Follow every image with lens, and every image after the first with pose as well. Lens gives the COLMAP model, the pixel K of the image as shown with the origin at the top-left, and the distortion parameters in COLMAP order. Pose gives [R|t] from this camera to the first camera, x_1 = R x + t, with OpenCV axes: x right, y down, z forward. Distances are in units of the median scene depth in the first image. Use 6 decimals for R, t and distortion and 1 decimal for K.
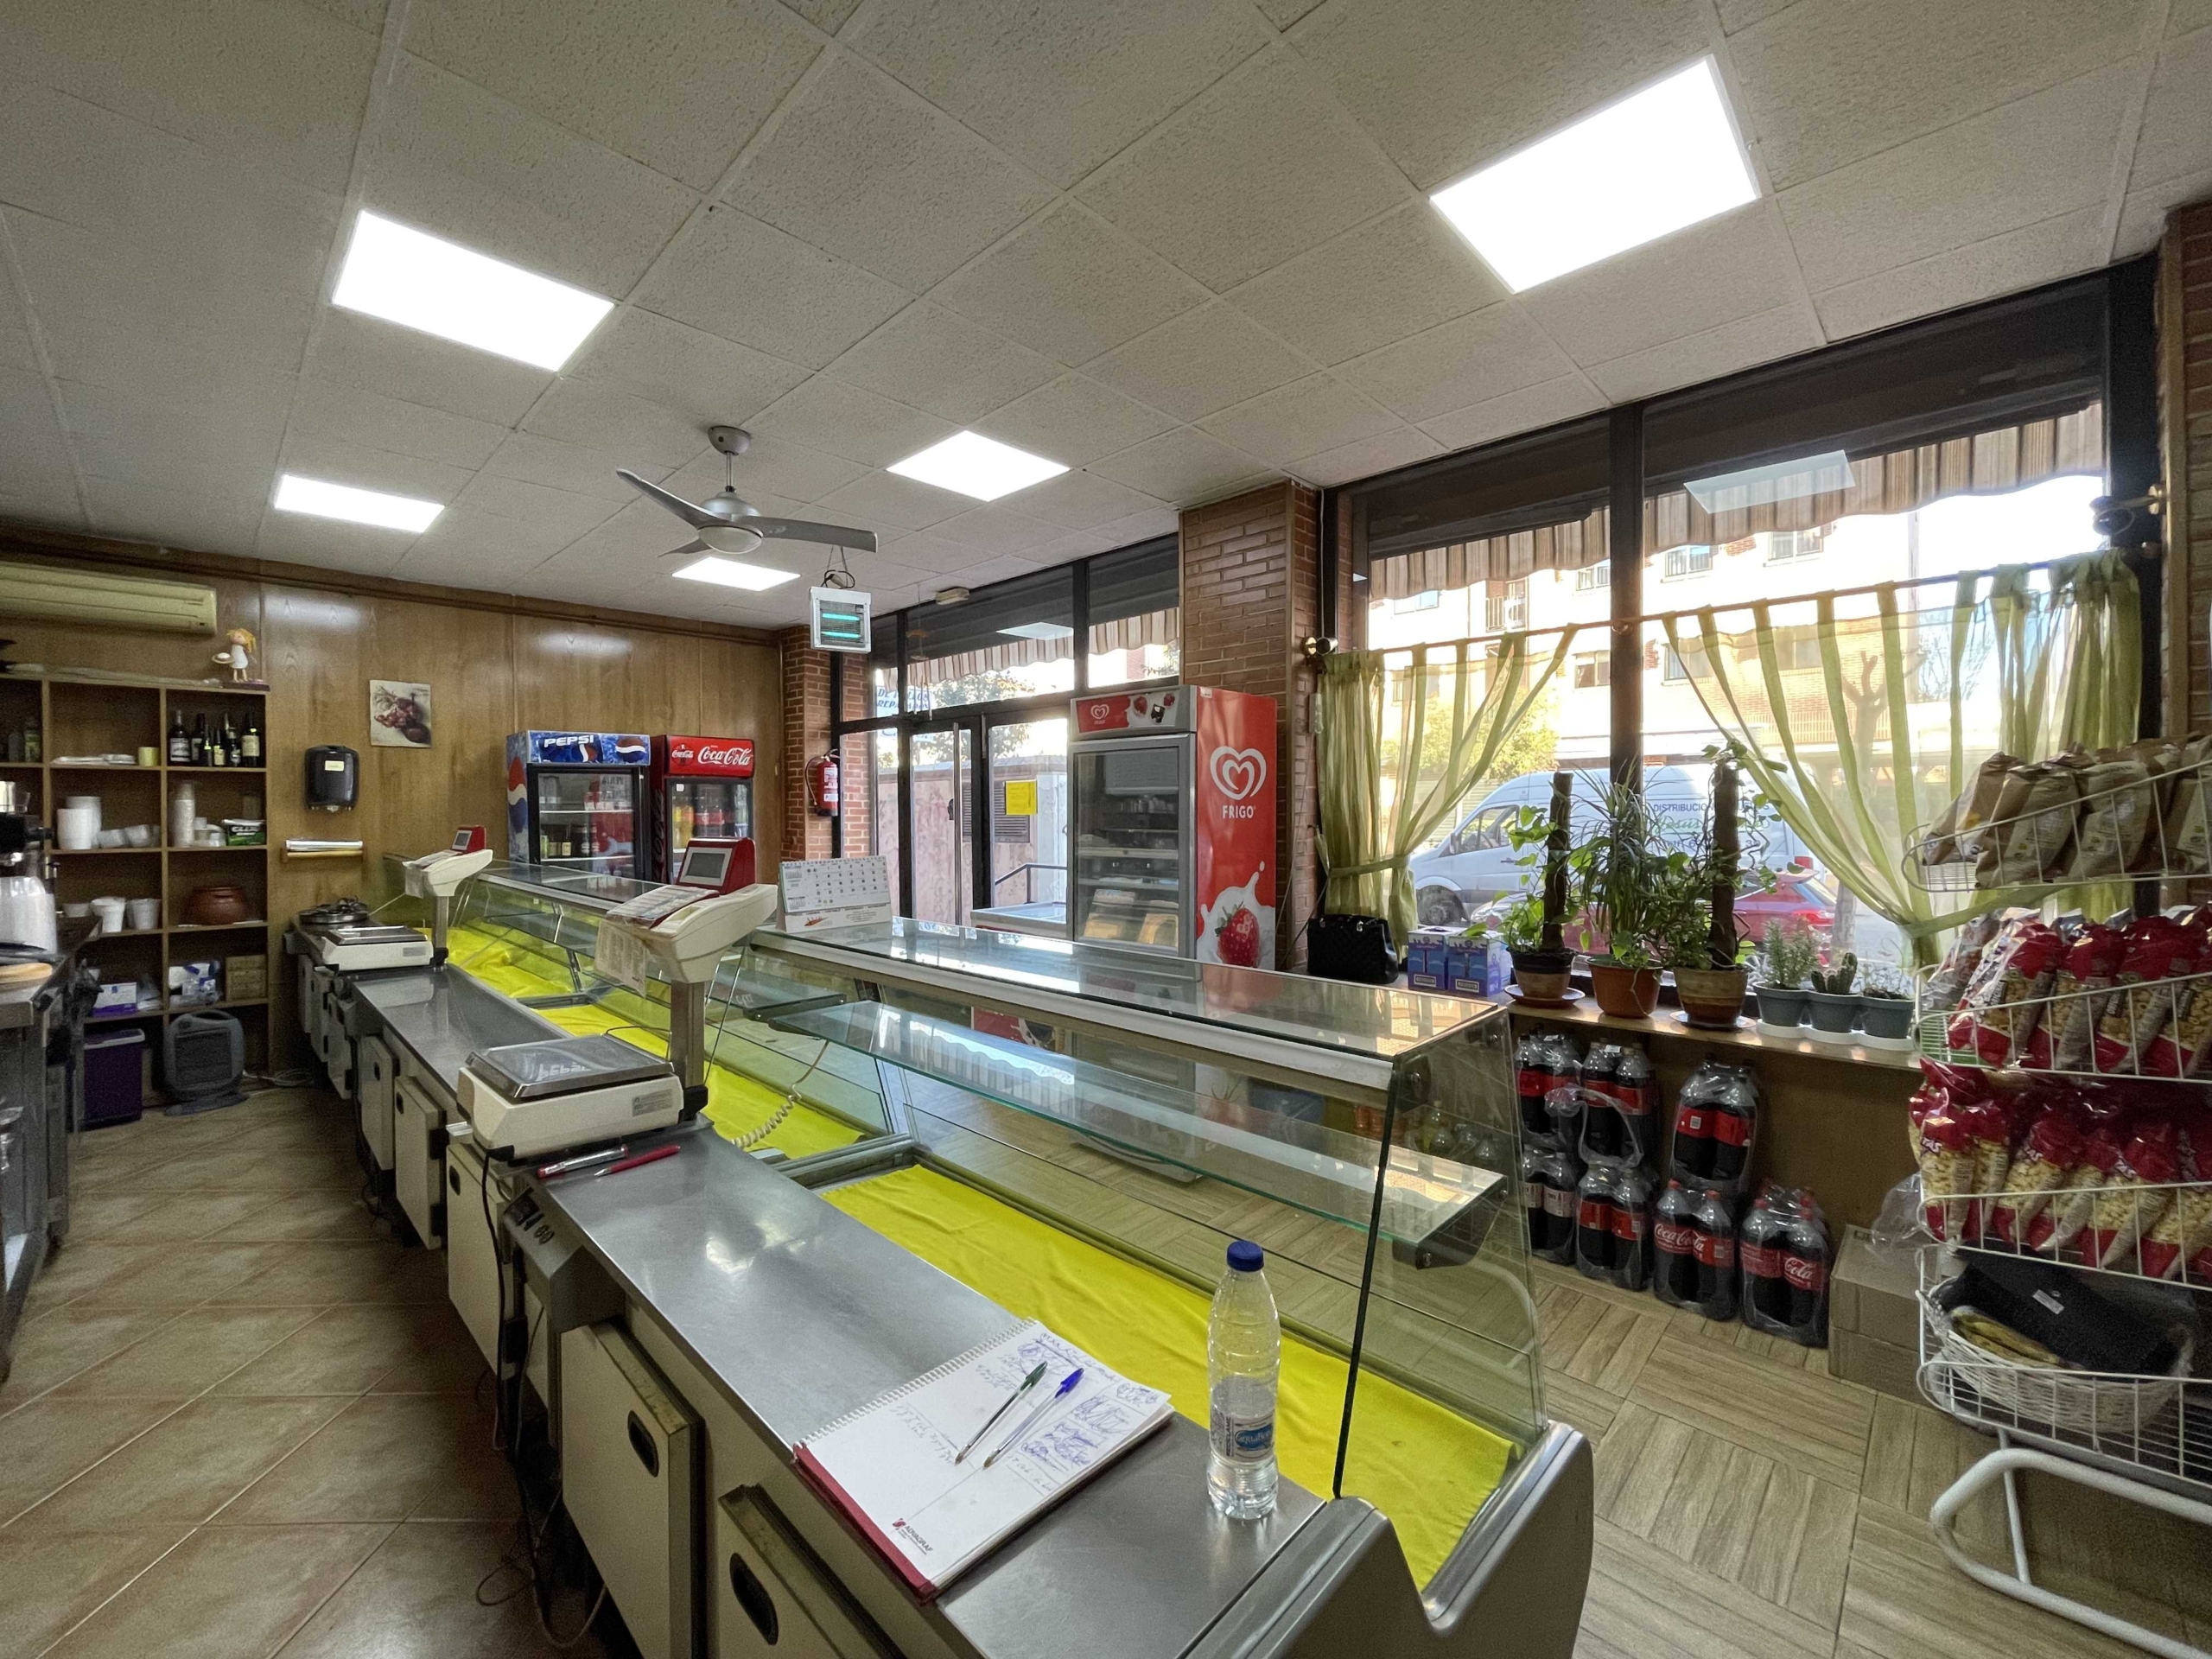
lens RADIAL K [[897.4, 0, 1105.9], [0, 897.4, 823.0], [0, 0, 1]] dist [0.001365, -0.000845]
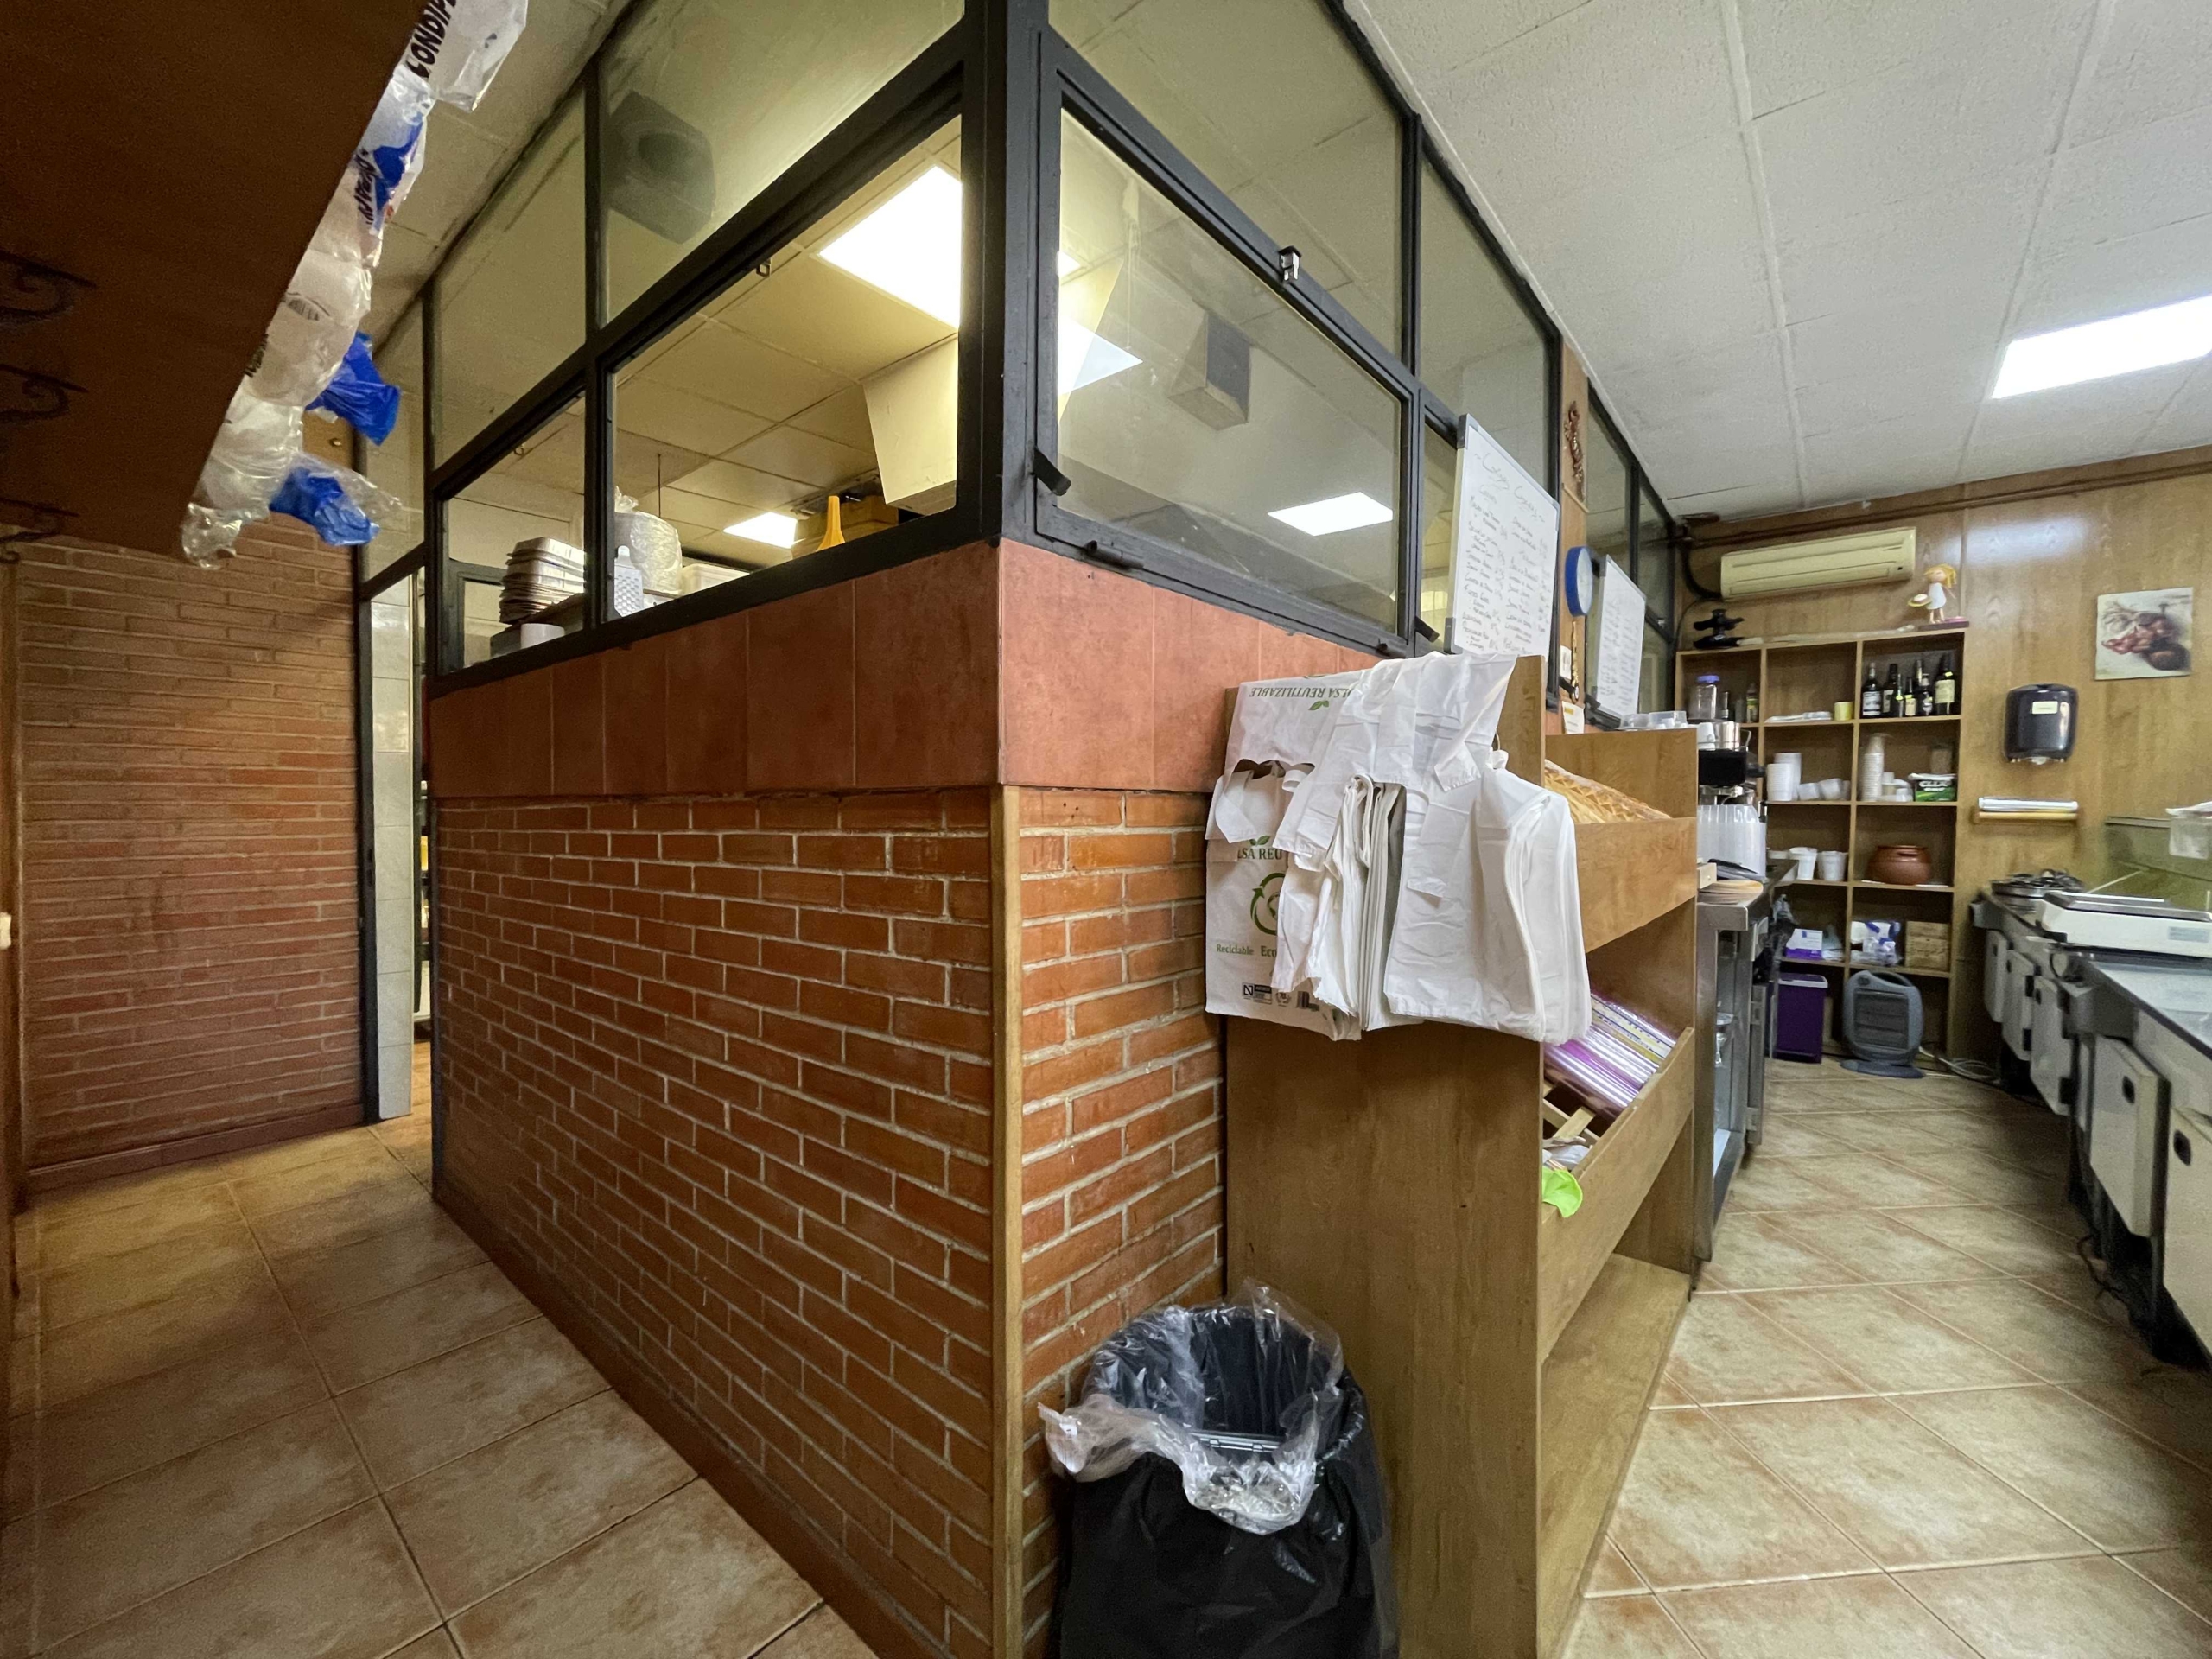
lens RADIAL K [[893.8, 0, 1084.5], [0, 893.8, 824.6], [0, 0, 1]] dist [0.001185, -0.004784]
pose [[0.060785, 0.031569, -0.997652, -0.112524], [-0.024667, 0.999242, 0.030117, 0.044519], [0.997846, 0.022778, 0.061518, 0.088866]]
